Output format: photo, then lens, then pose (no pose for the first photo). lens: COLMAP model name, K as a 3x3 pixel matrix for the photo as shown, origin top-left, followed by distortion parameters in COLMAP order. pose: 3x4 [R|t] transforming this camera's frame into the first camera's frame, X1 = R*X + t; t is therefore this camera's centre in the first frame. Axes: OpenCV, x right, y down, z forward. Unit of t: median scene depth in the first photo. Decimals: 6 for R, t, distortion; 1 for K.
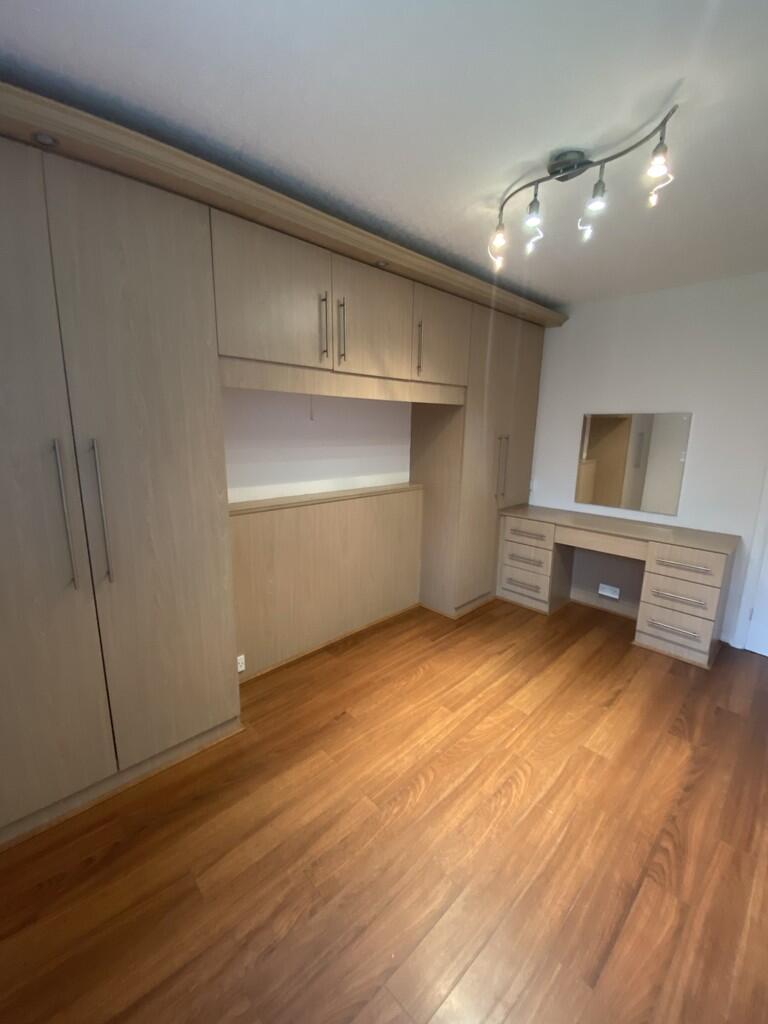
lens RADIAL K [[419.4, 0, 386.3], [0, 419.4, 511.8], [0, 0, 1]] dist [0.069936, -0.052514]
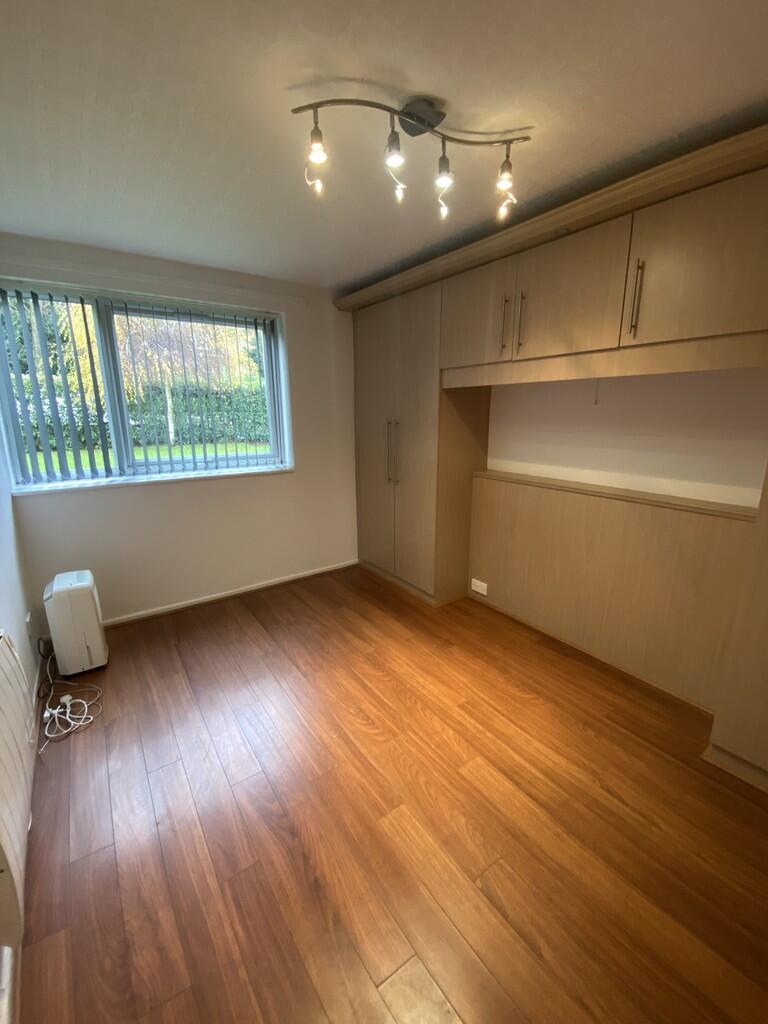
lens RADIAL K [[419.4, 0, 386.3], [0, 419.4, 511.8], [0, 0, 1]] dist [0.069936, -0.052514]
pose [[-0.160377, 0.213259, -0.963743, 1.060977], [-0.203851, 0.948176, 0.243737, -0.158082], [0.965776, 0.235550, -0.108592, 0.872931]]
